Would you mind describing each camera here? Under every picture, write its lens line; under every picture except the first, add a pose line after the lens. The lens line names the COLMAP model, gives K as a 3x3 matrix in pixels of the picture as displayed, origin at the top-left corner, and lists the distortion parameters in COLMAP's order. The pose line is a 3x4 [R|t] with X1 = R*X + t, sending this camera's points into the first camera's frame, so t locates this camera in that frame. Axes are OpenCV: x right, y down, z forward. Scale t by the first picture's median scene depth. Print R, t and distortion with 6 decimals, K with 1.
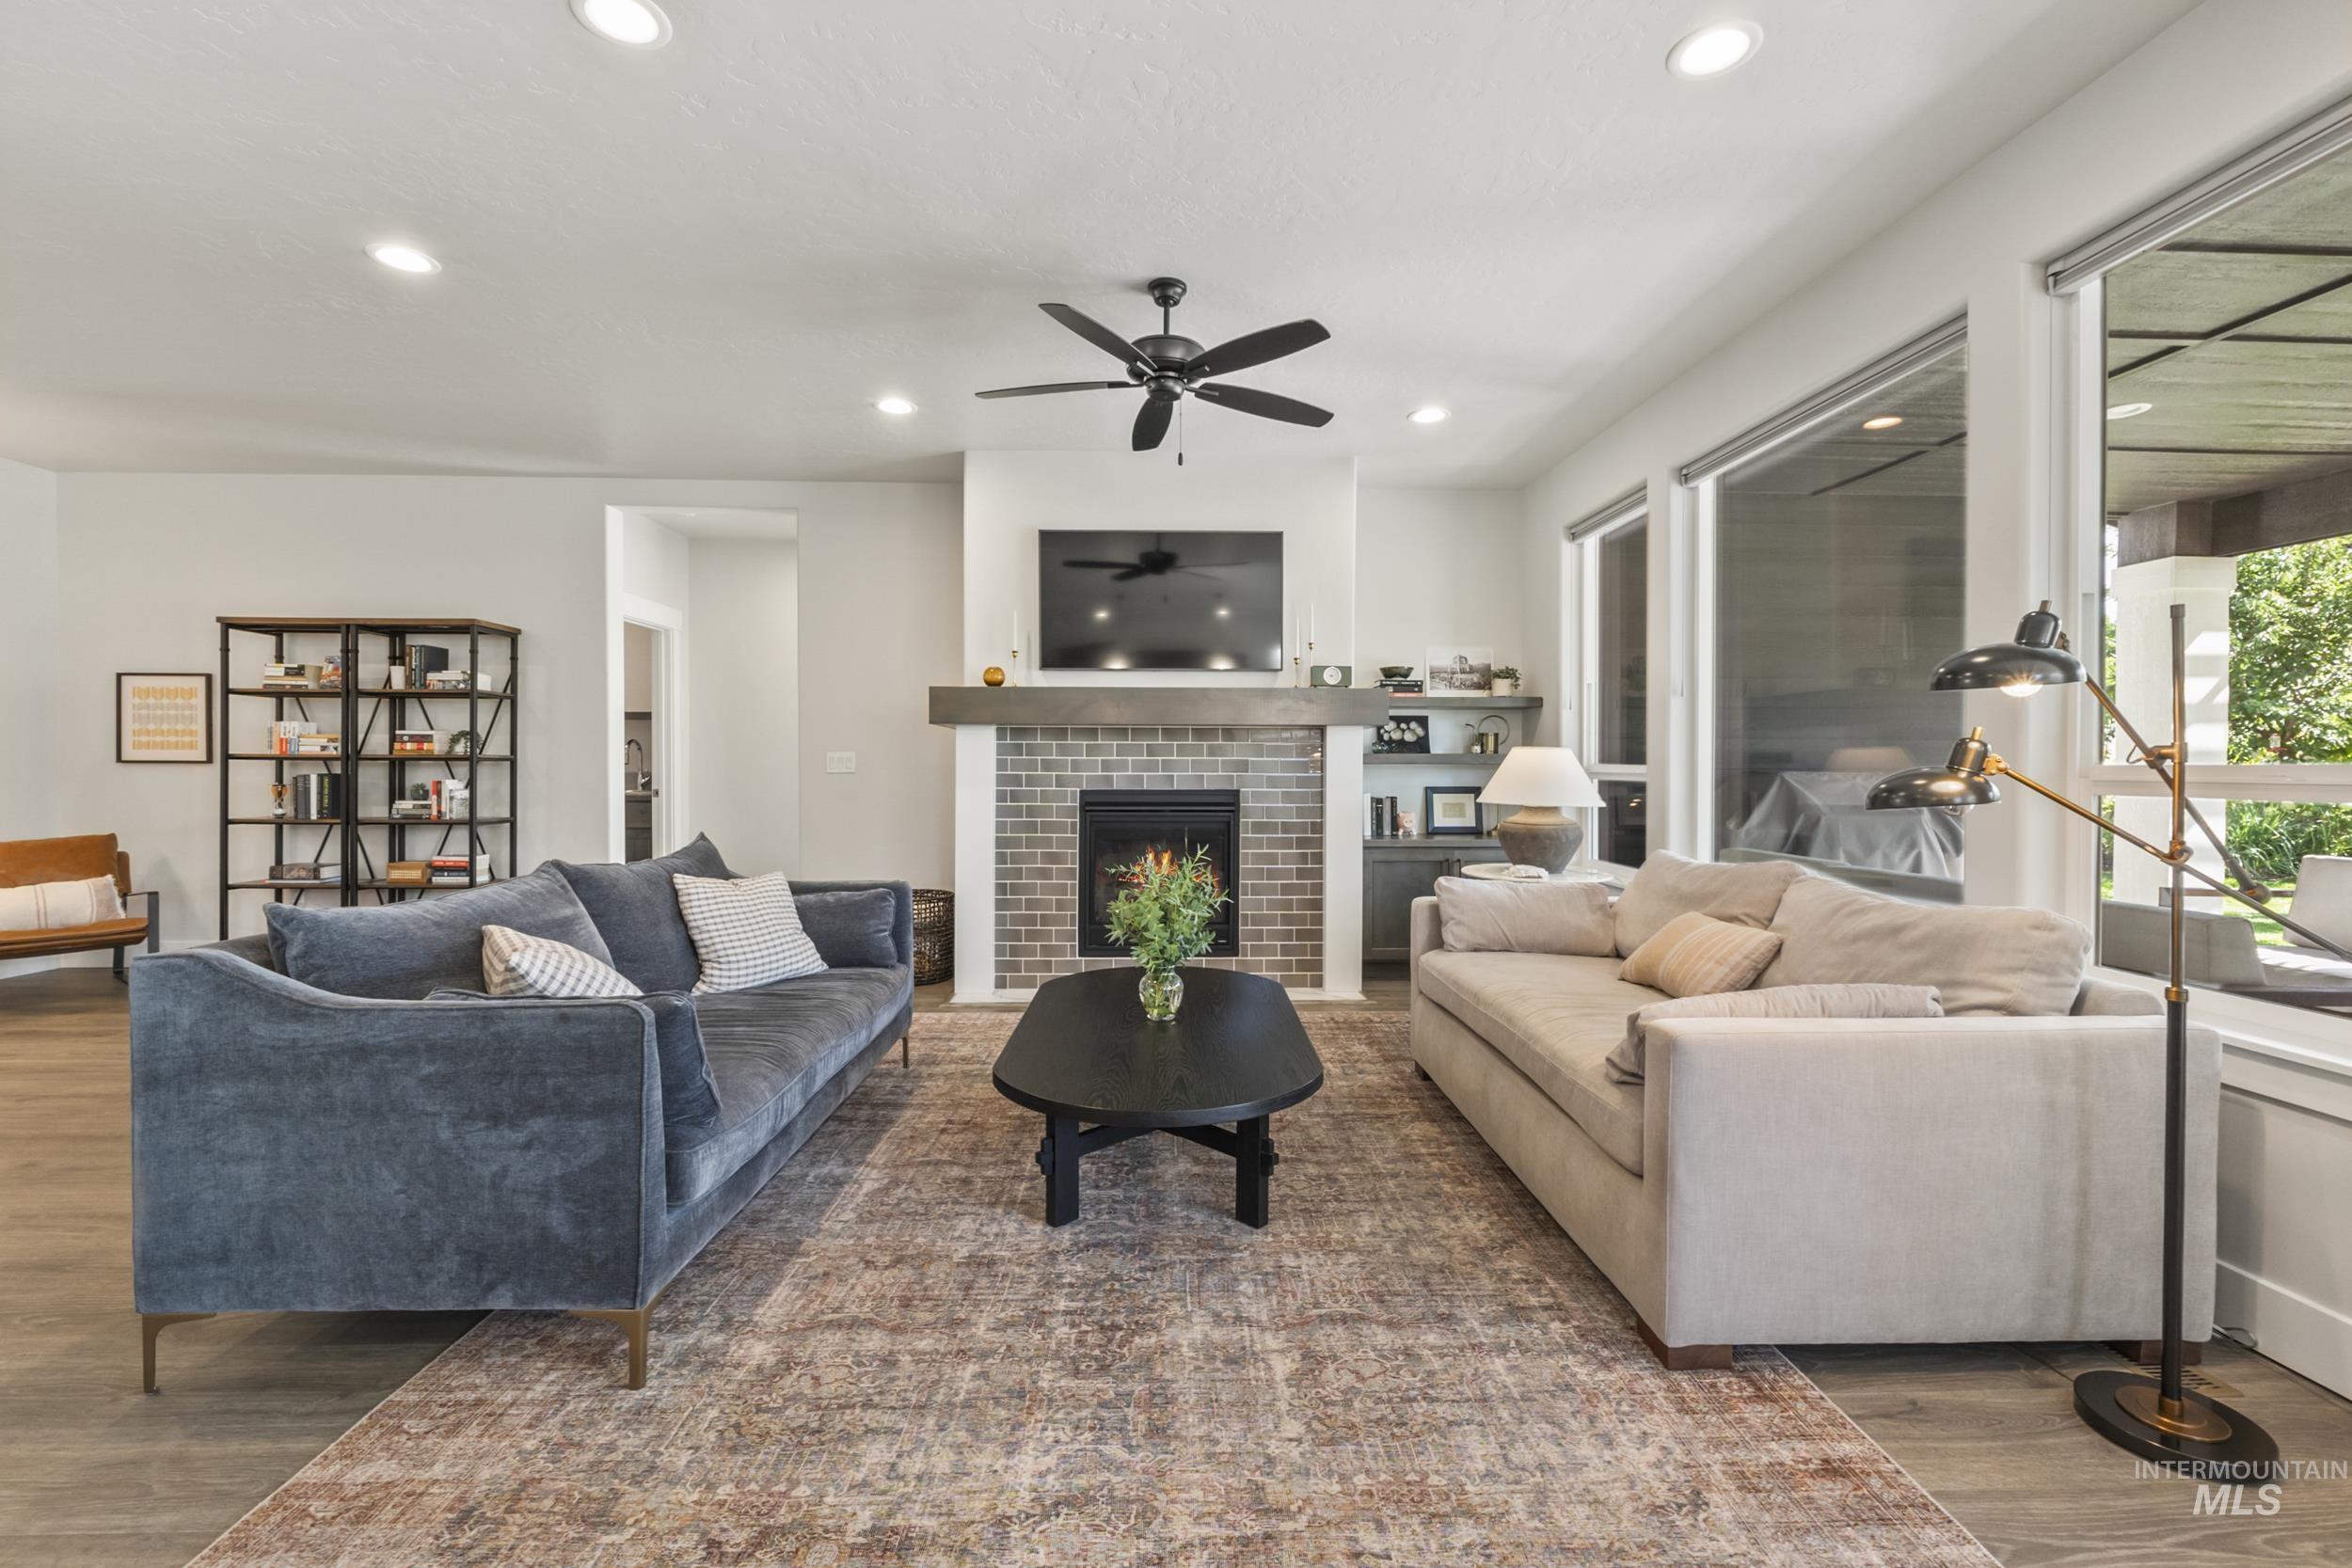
lens RADIAL K [[986.1, 0, 1180.6], [0, 986.1, 773.1], [0, 0, 1]] dist [-0.005395, -0.000286]
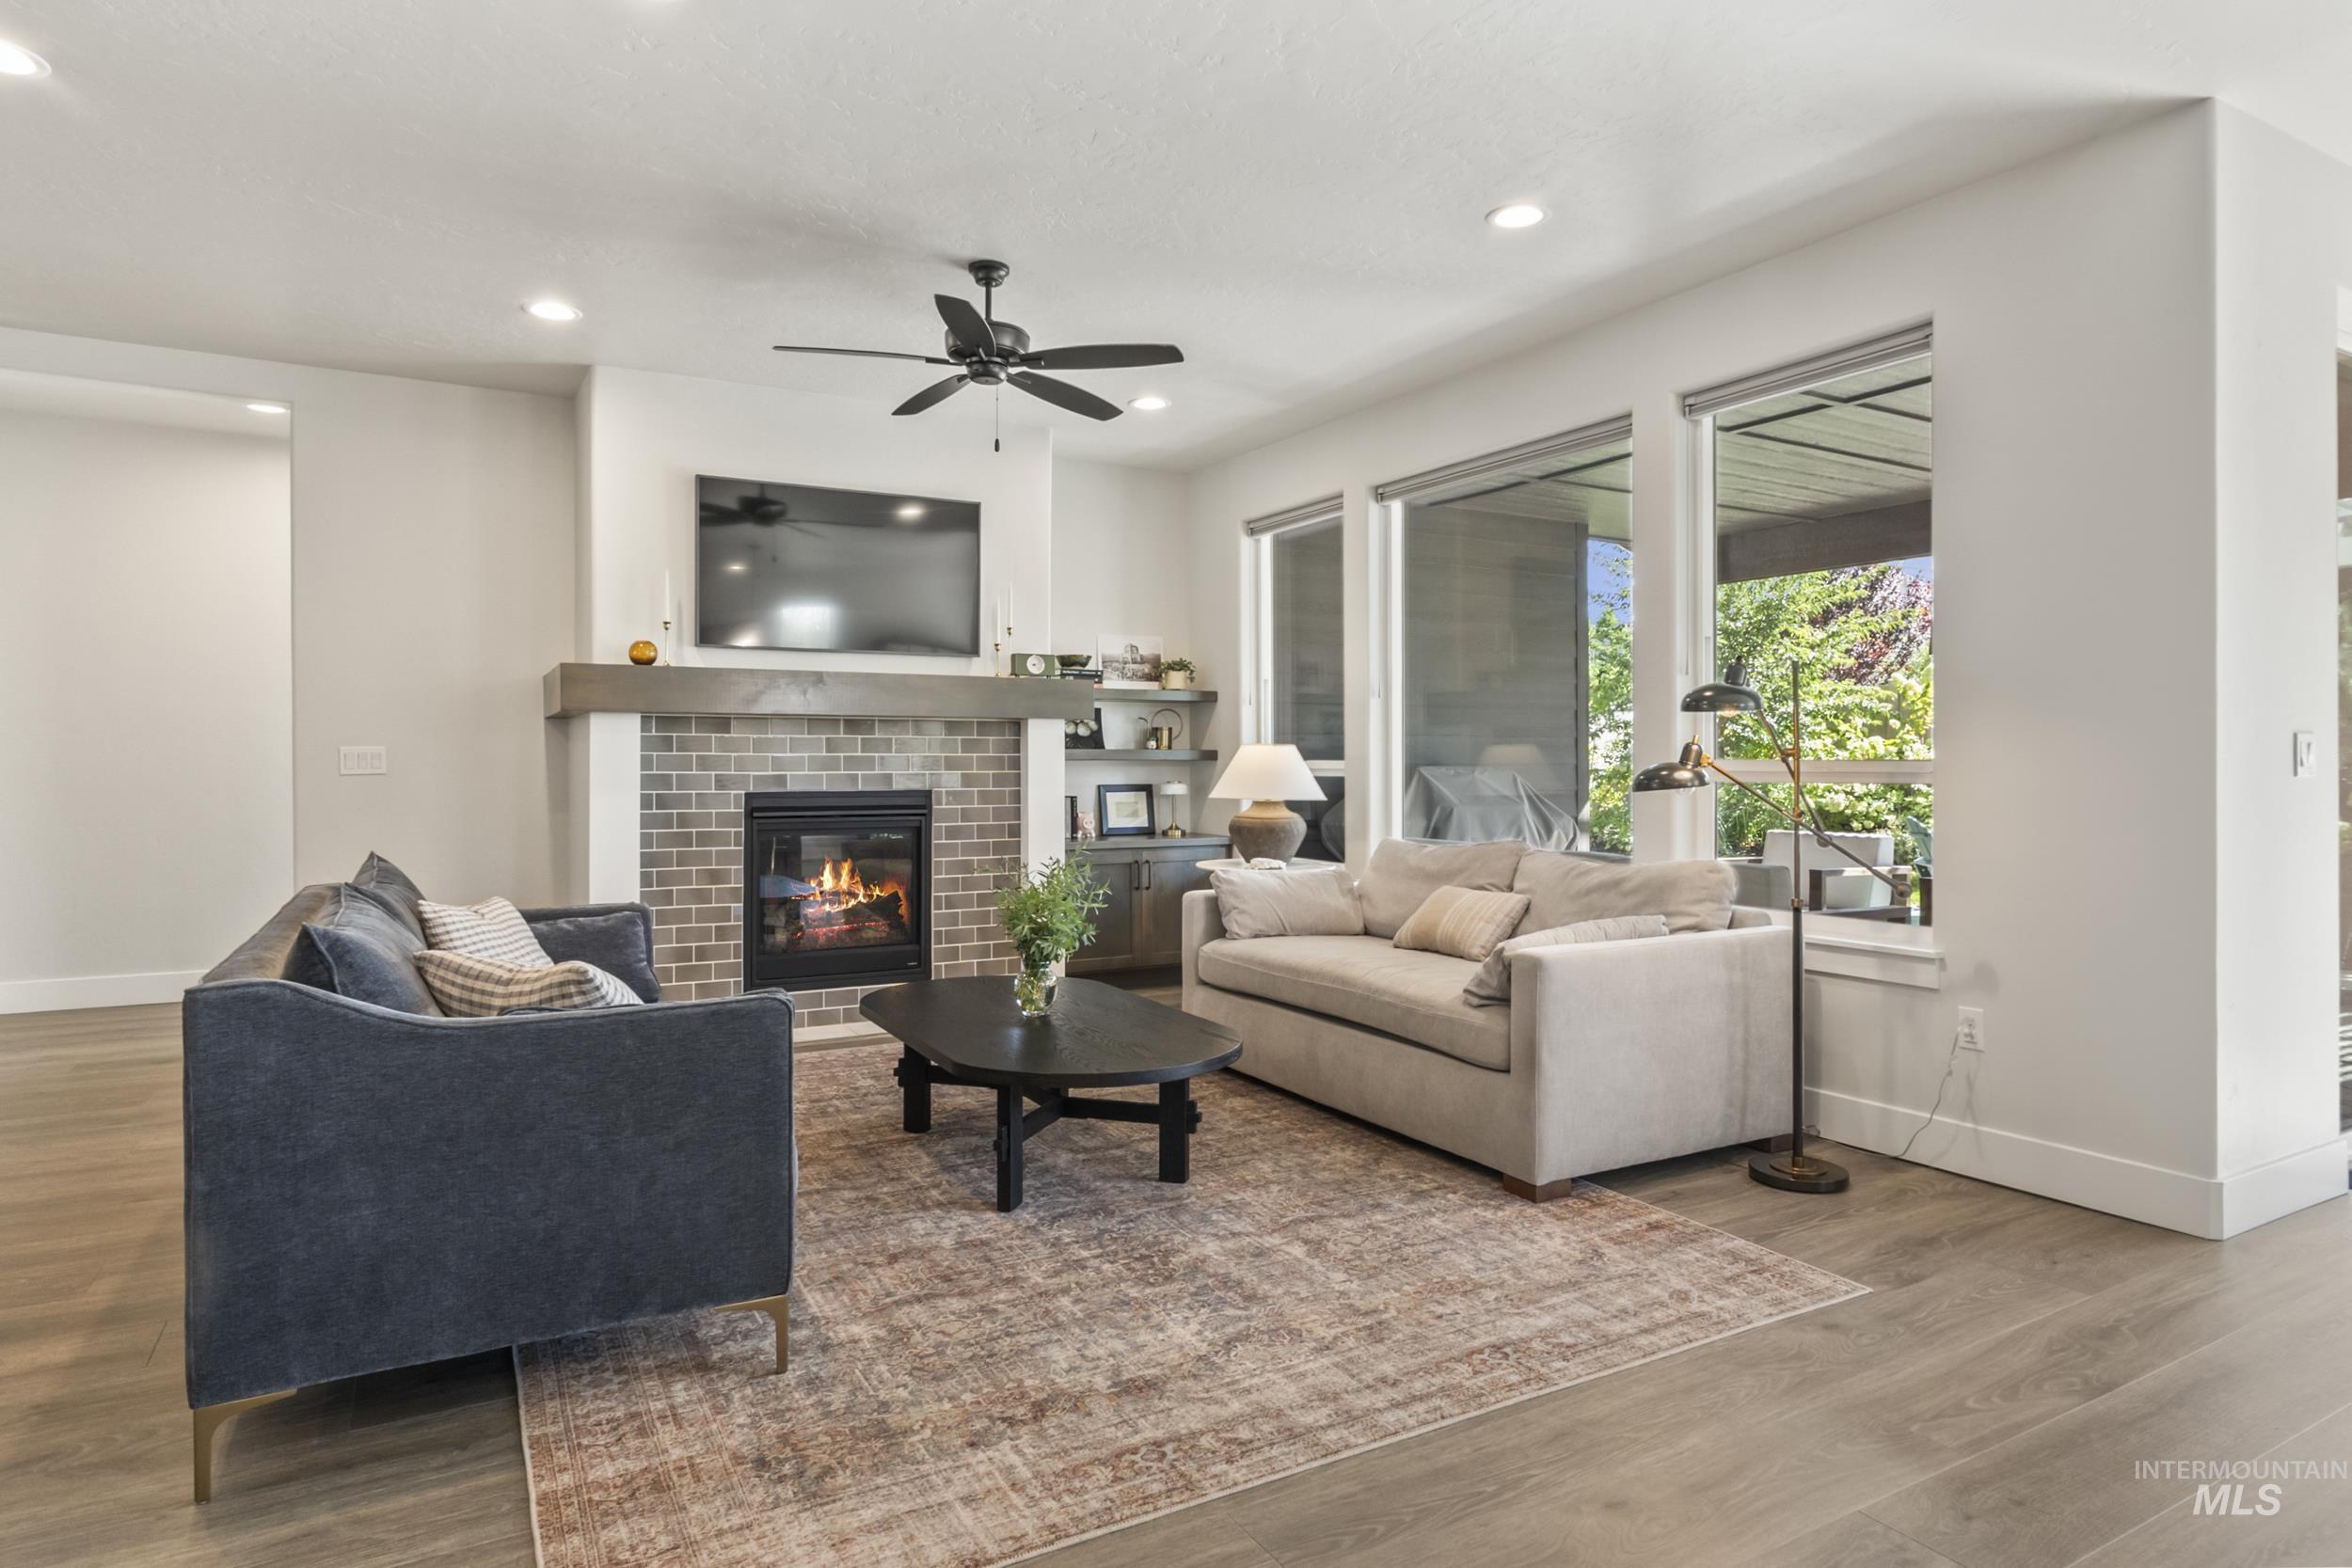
lens RADIAL K [[1316.9, 0, 1179.2], [0, 1316.9, 758.7], [0, 0, 1]] dist [-0.001831, -0.000473]
pose [[0.886174, -0.001999, 0.463349, -0.565879], [0.006607, 0.999944, -0.008321, 0.000323], [-0.463306, 0.010435, 0.886137, -0.285820]]
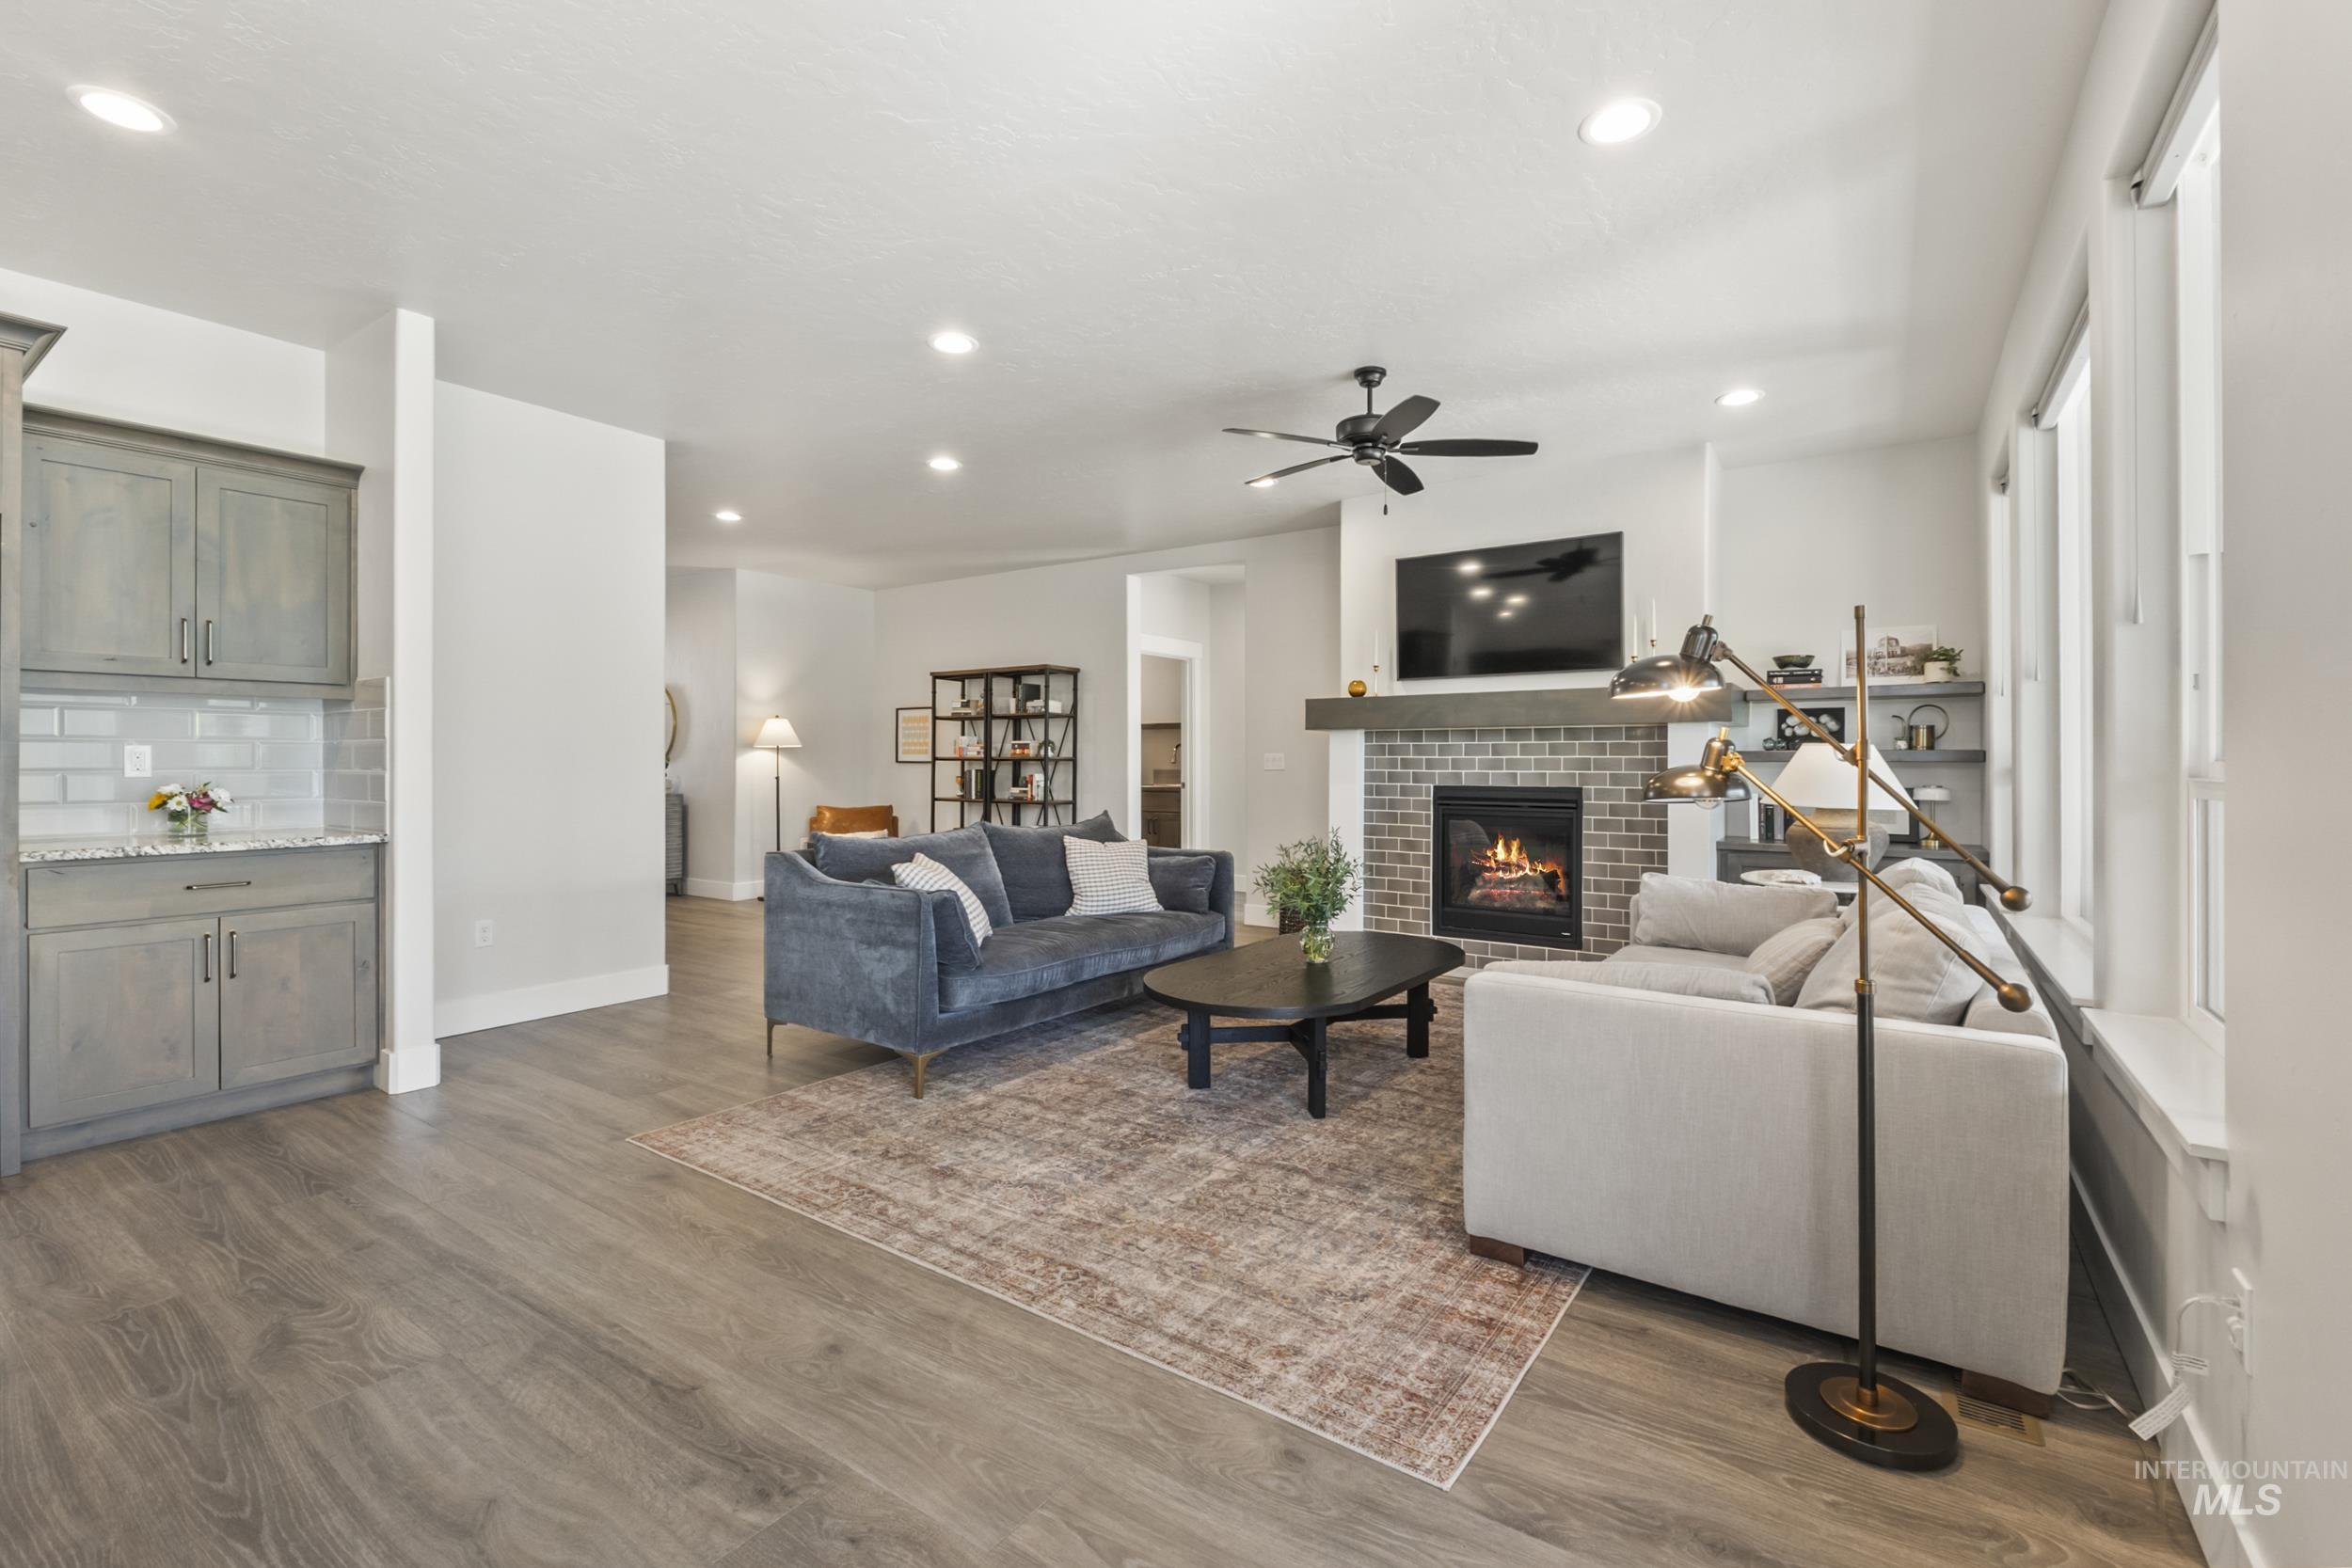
lens RADIAL K [[1008.5, 0, 1194.2], [0, 1008.5, 757.3], [0, 0, 1]] dist [-0.002351, -0.000347]
pose [[0.807543, -0.004667, -0.589791, 0.689555], [-0.003865, 0.999905, -0.013204, 0.001969], [0.589797, 0.012942, 0.807448, -0.167805]]
